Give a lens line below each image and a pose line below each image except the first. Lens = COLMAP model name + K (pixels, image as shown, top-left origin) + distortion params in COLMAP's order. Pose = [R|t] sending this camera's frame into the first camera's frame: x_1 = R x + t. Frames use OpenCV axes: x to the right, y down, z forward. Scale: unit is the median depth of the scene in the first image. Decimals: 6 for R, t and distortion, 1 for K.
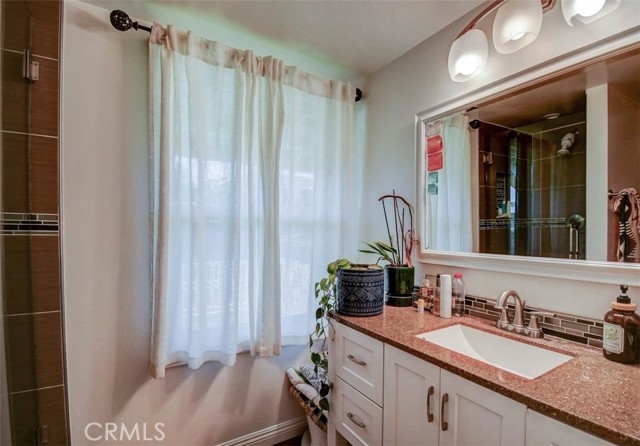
lens RADIAL K [[324.8, 0, 318.1], [0, 324.8, 224.0], [0, 0, 1]] dist [-0.000499, -0.010474]
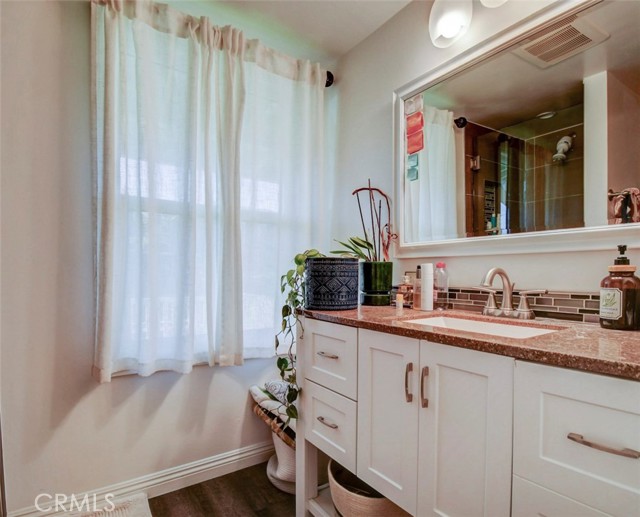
lens RADIAL K [[369.4, 0, 292.9], [0, 369.4, 274.4], [0, 0, 1]] dist [-0.001677, -0.008009]
pose [[0.999829, -0.005531, 0.017639, 0.004889], [0.005419, 0.999965, 0.006382, 0.156910], [-0.017674, -0.006286, 0.999824, -0.009744]]
